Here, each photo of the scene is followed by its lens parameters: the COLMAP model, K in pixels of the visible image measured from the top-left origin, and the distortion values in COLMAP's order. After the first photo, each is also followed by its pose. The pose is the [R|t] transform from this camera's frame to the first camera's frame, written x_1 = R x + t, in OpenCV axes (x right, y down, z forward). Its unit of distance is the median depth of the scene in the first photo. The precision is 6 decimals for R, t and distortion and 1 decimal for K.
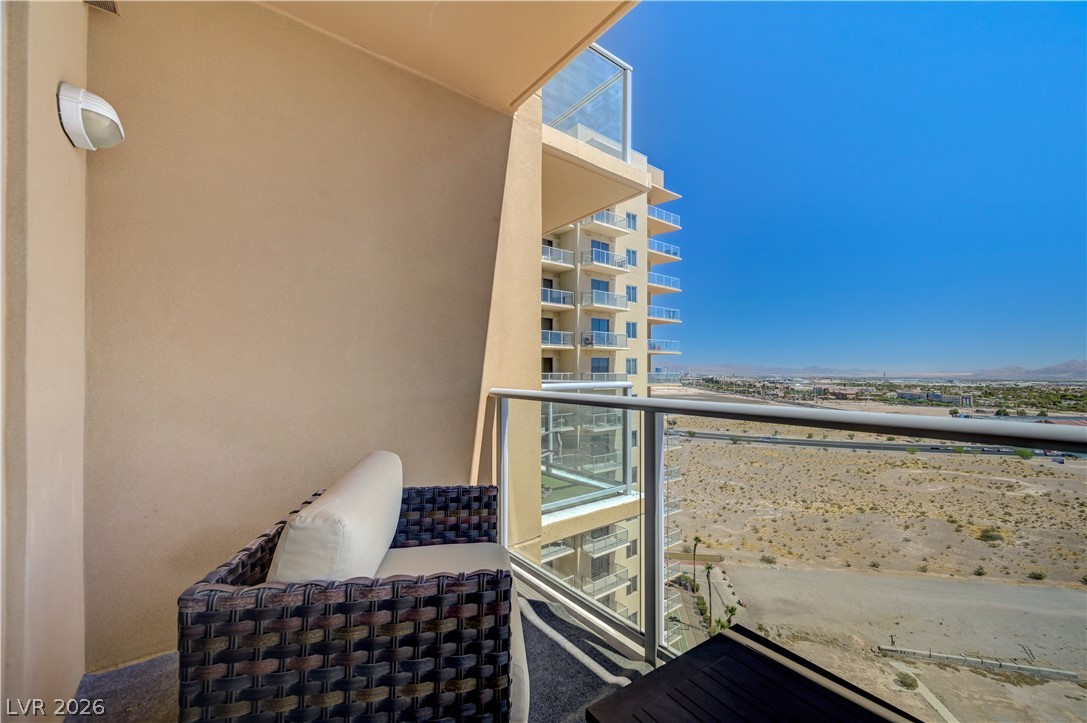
lens RADIAL K [[428.9, 0, 554.1], [0, 428.9, 368.4], [0, 0, 1]] dist [0.000190, 0.000864]
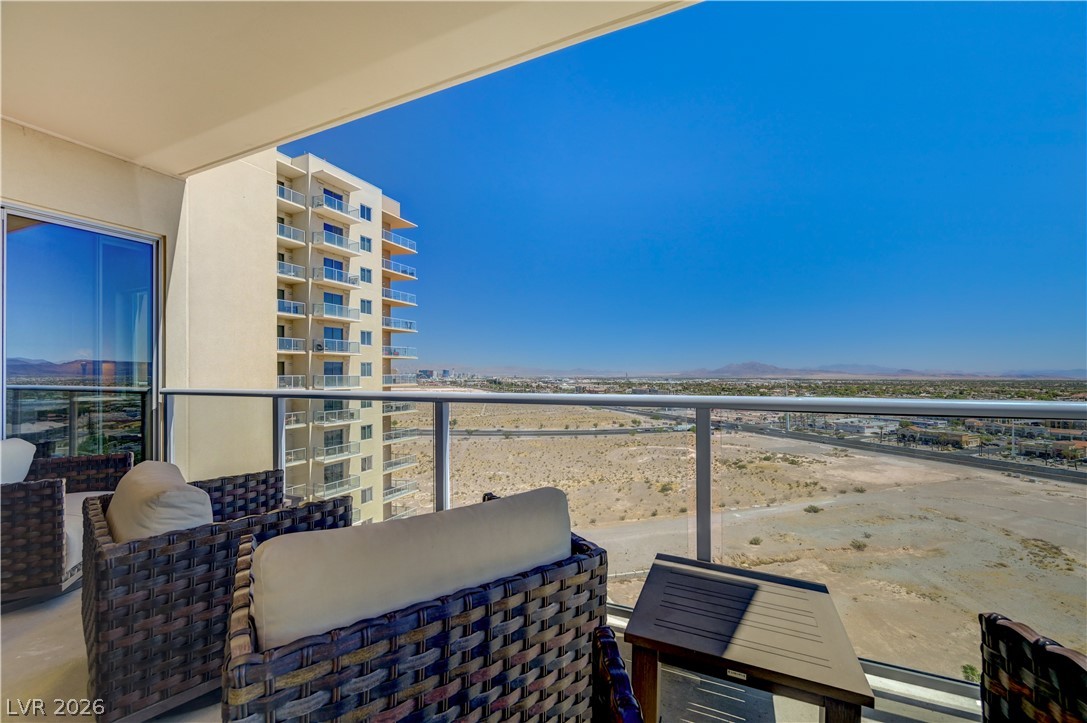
lens RADIAL K [[428.9, 0, 545.2], [0, 428.9, 370.5], [0, 0, 1]] dist [0.000190, 0.000864]
pose [[0.893713, -0.004576, 0.448616, 0.036549], [0.004730, 0.999989, 0.000778, -0.000198], [-0.448614, 0.001427, 0.893724, -0.099529]]
